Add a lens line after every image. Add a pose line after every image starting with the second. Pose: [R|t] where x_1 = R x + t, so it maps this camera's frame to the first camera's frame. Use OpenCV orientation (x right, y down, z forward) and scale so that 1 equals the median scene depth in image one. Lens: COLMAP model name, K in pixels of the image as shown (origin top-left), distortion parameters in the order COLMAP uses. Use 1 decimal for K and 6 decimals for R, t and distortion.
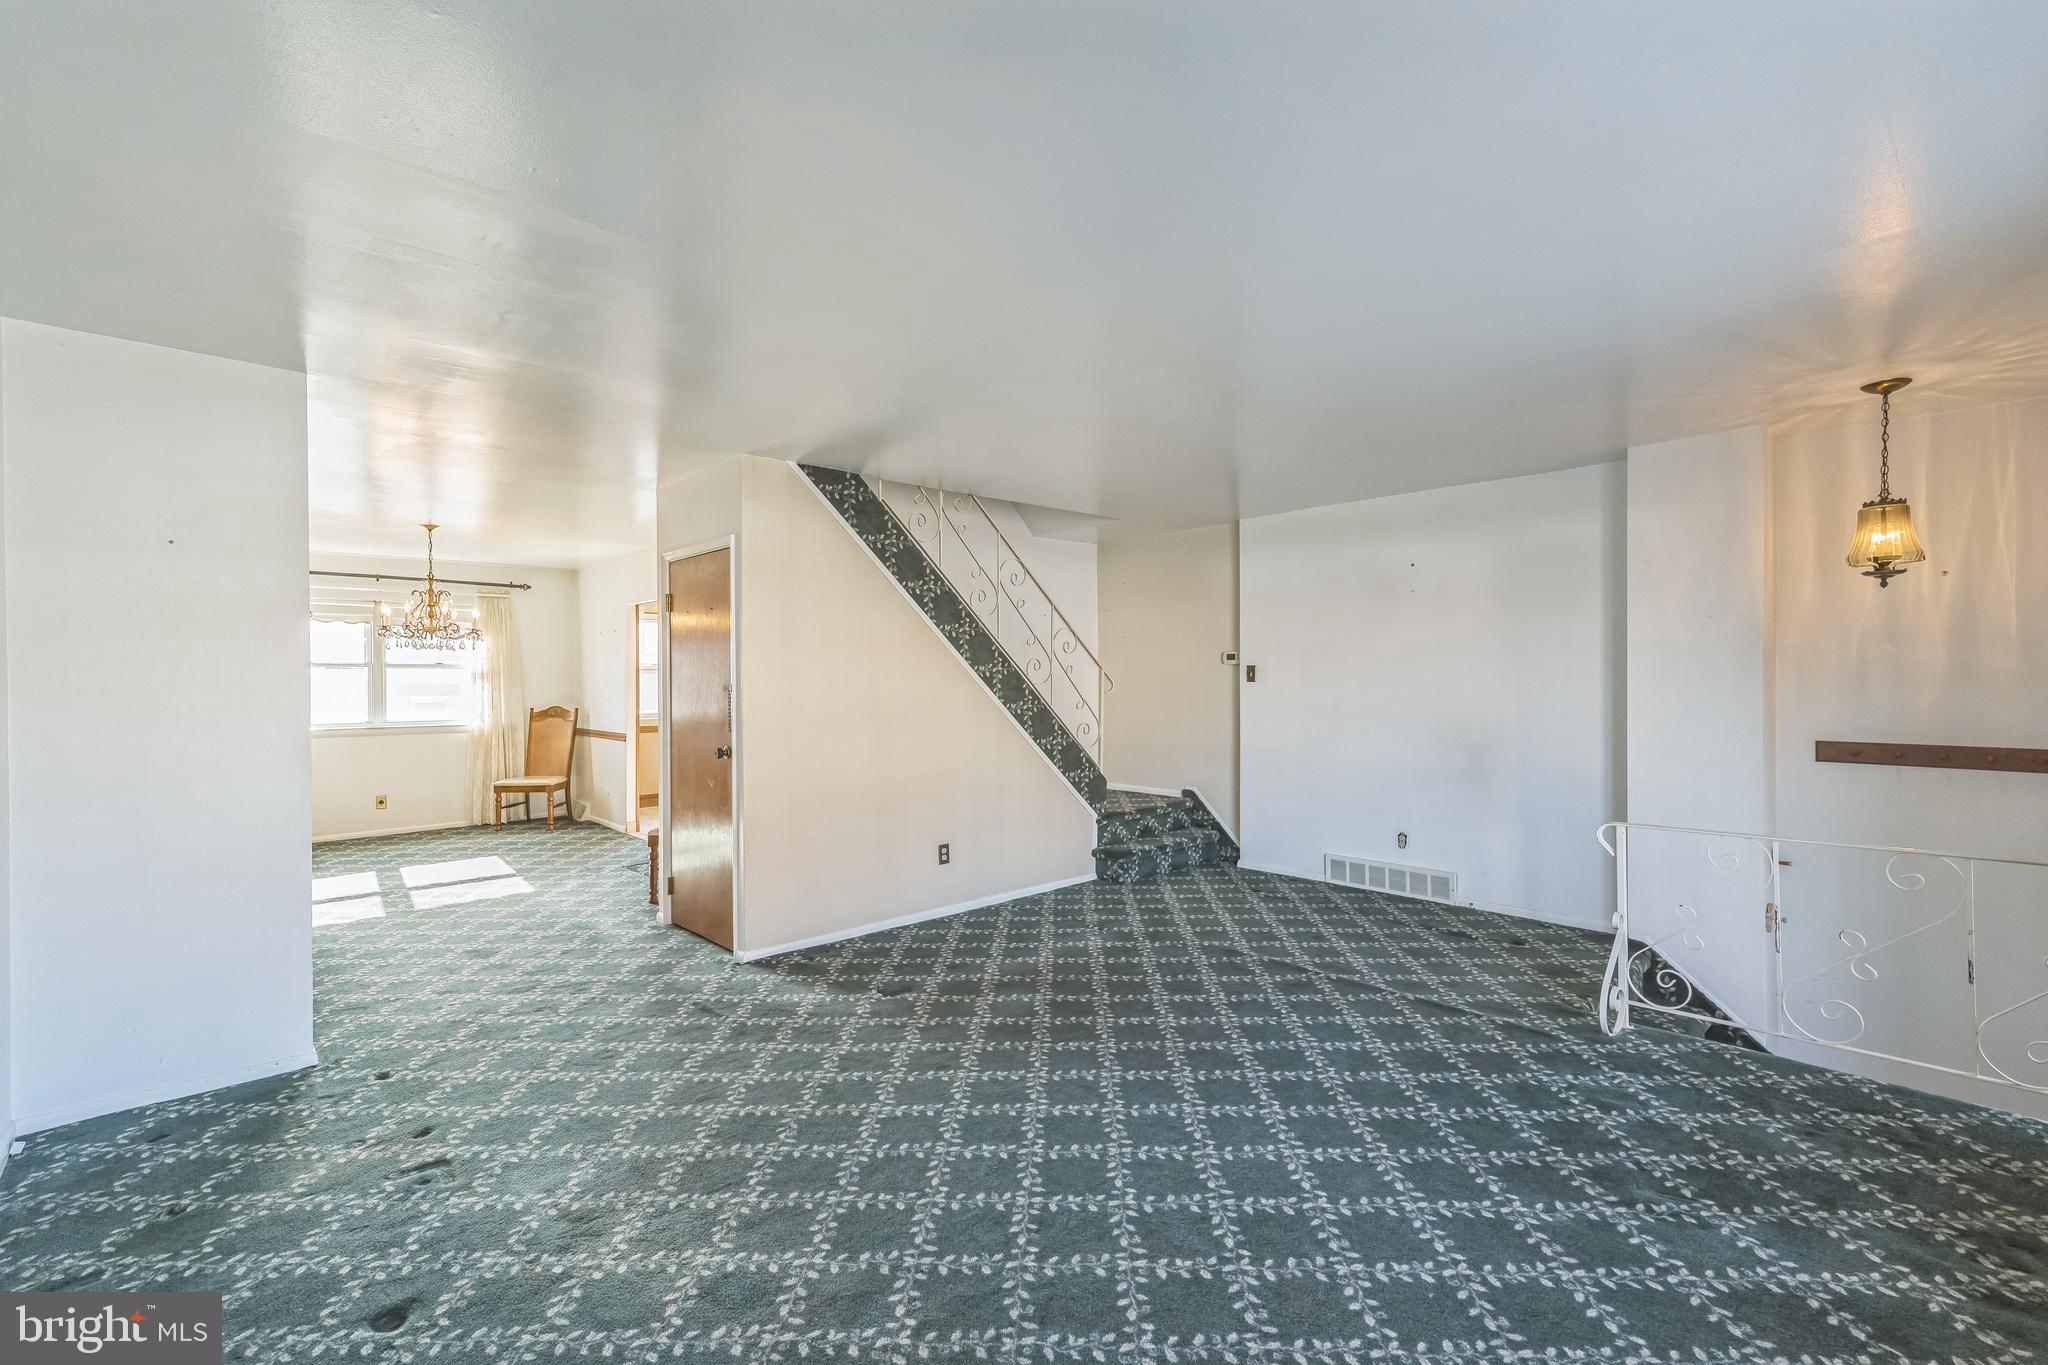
lens RADIAL K [[923.9, 0, 1024.0], [0, 923.9, 682.5], [0, 0, 1]] dist [0.001120, 0.000200]
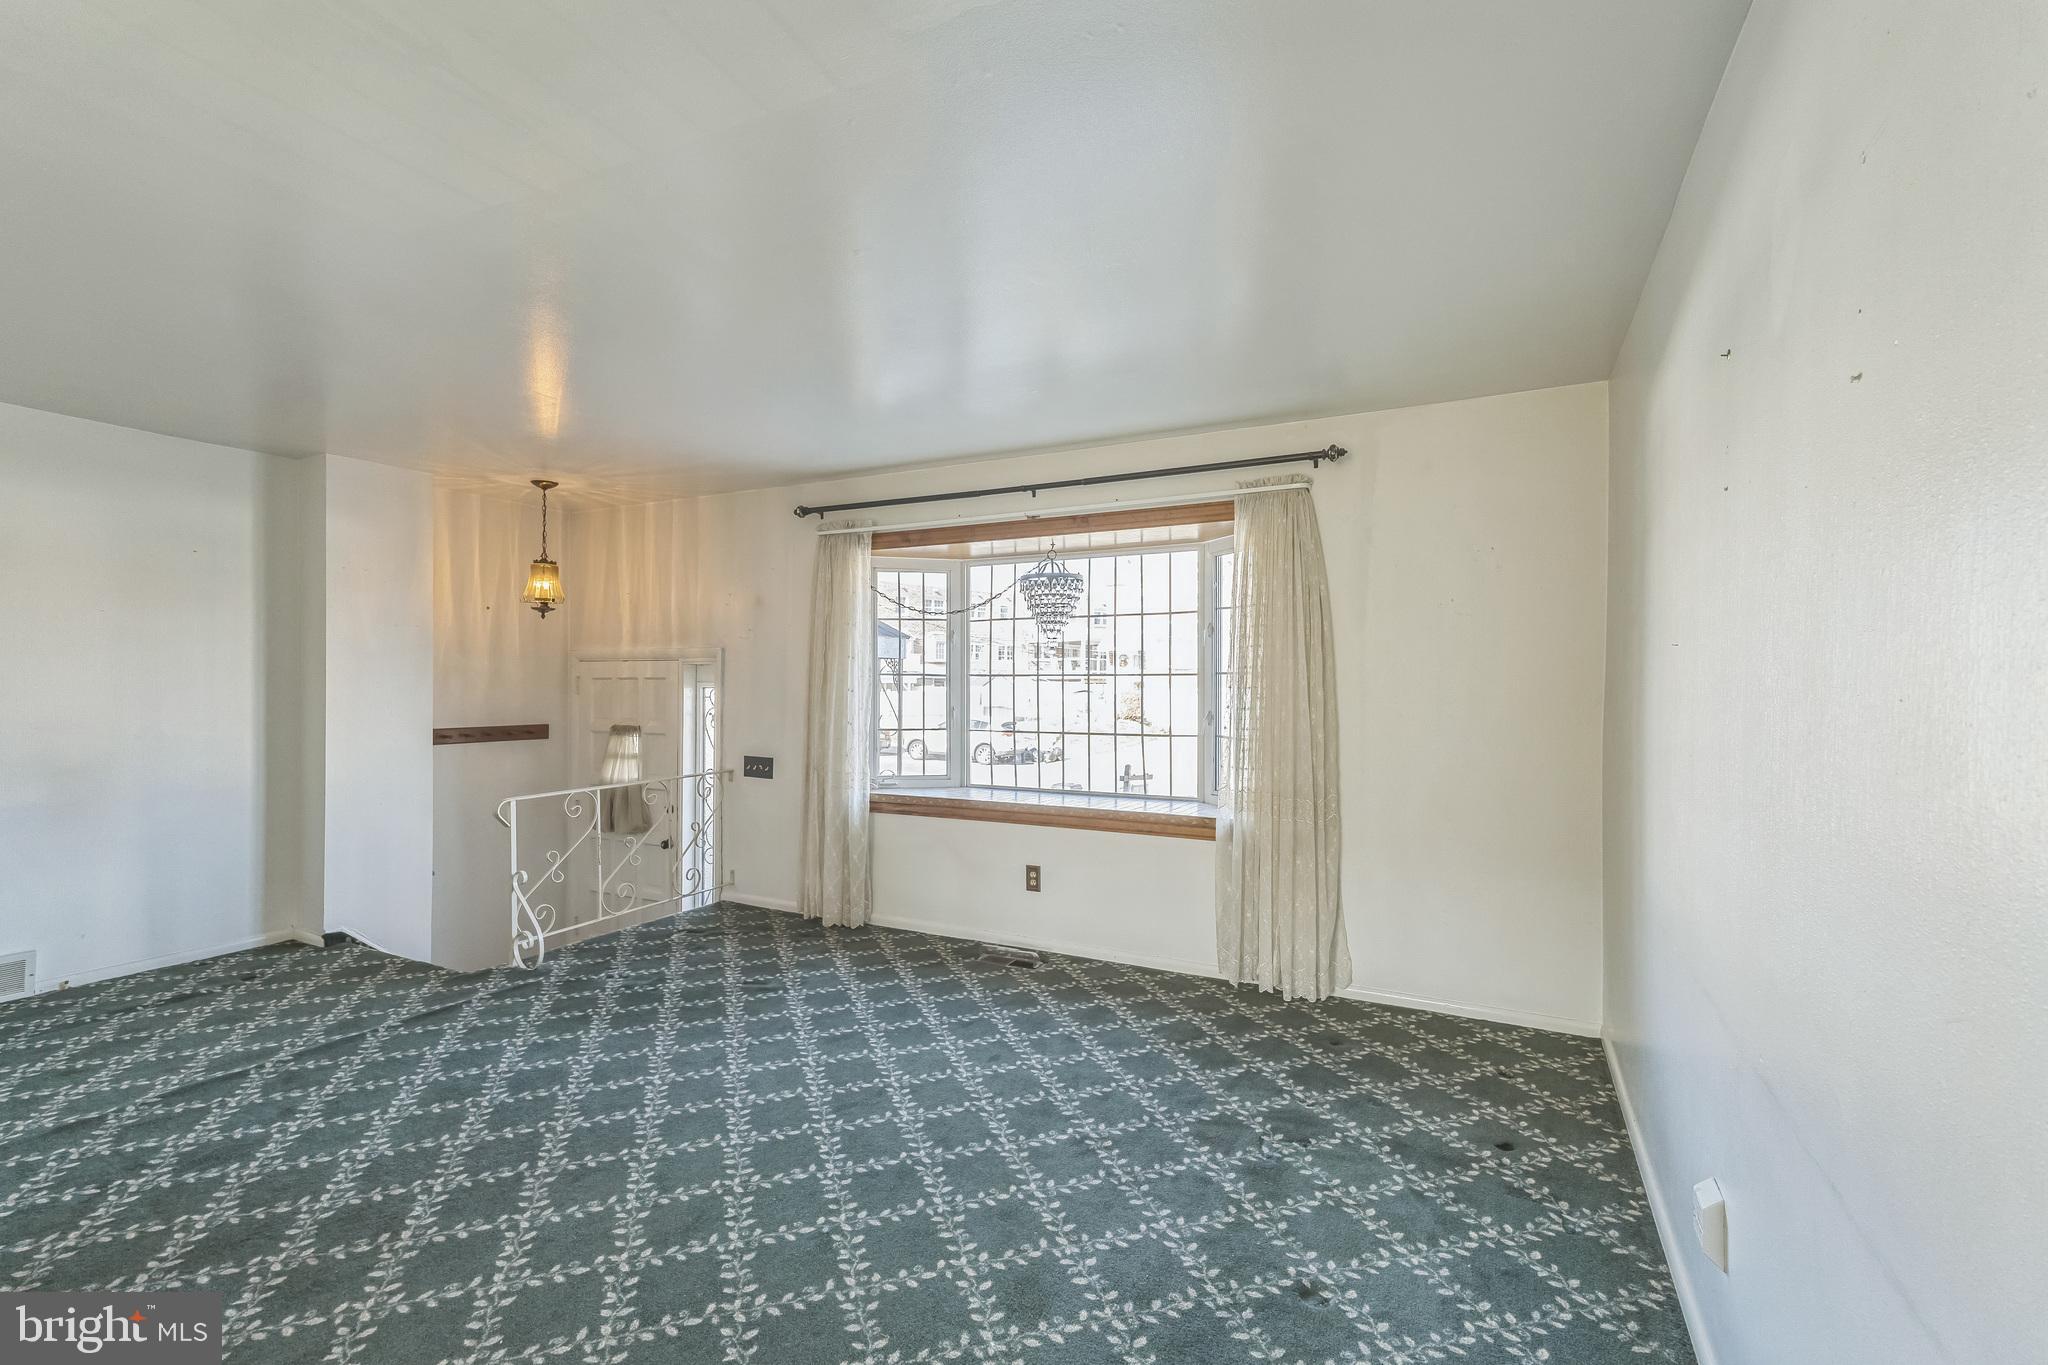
lens RADIAL K [[923.9, 0, 1024.0], [0, 923.9, 682.5], [0, 0, 1]] dist [0.001120, 0.000200]
pose [[-0.355347, -0.002297, 0.934732, -0.736731], [0.005916, 0.999971, 0.004706, -0.002629], [-0.934716, 0.007202, -0.355324, 0.807838]]
